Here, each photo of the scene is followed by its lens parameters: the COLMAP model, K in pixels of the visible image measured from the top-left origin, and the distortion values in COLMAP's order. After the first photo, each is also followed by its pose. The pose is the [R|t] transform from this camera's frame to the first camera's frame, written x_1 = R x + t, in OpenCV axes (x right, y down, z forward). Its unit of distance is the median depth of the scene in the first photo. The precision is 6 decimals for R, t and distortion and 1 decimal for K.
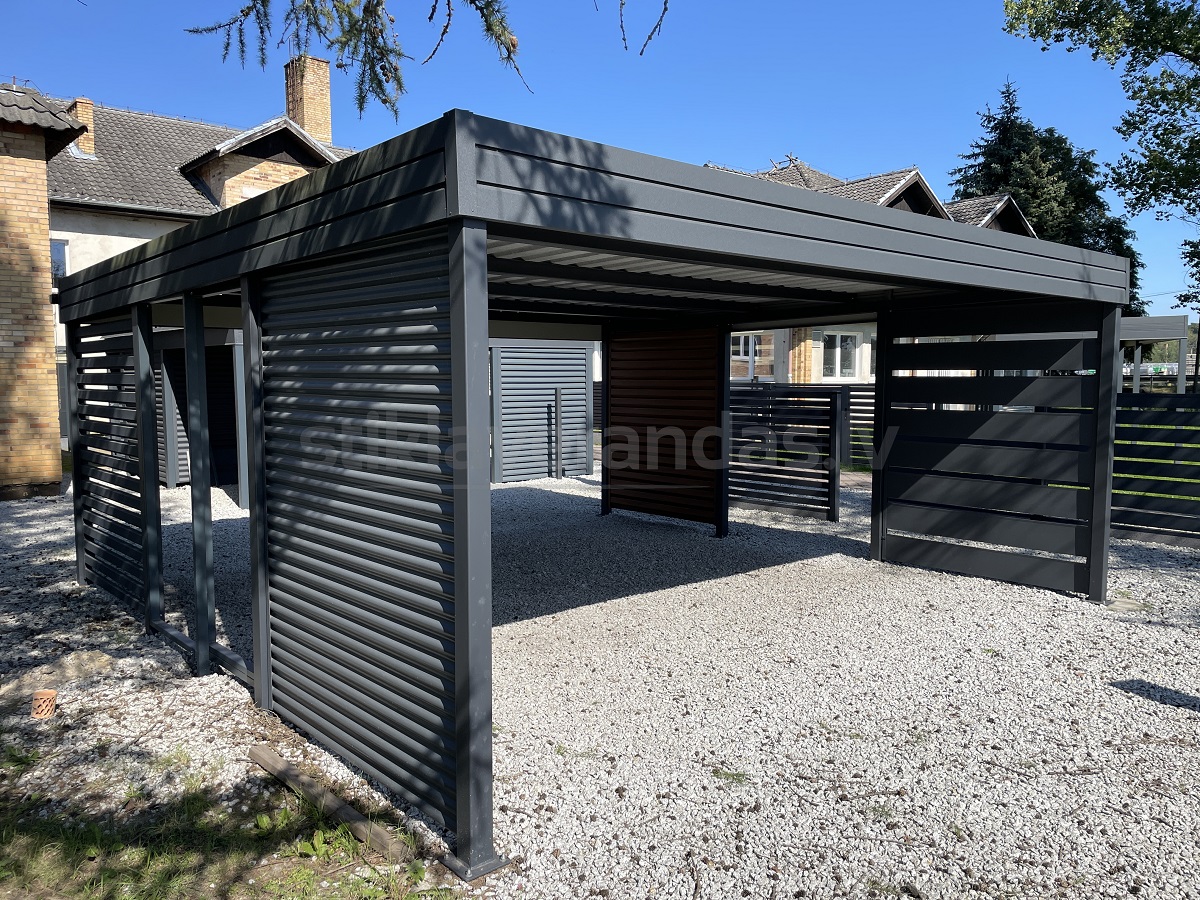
lens RADIAL K [[918.6, 0, 608.9], [0, 918.6, 448.9], [0, 0, 1]] dist [0.044758, -0.070842]
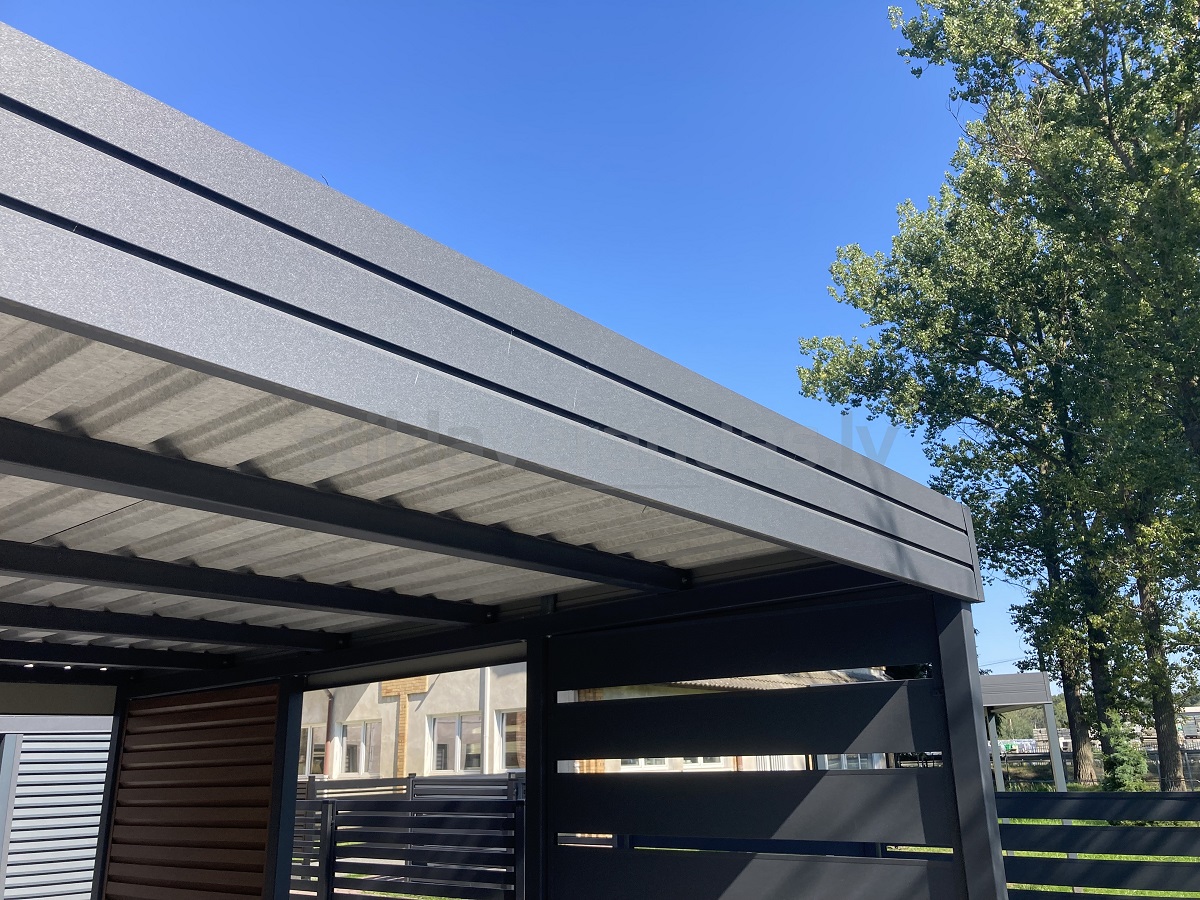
lens RADIAL K [[984.4, 0, 599.0], [0, 984.4, 458.2], [0, 0, 1]] dist [-0.005888, -0.011959]
pose [[0.987646, 0.021845, 0.155171, 0.332202], [0.037852, 0.927653, -0.371520, -0.051612], [-0.152060, 0.372804, 0.915366, 0.628012]]
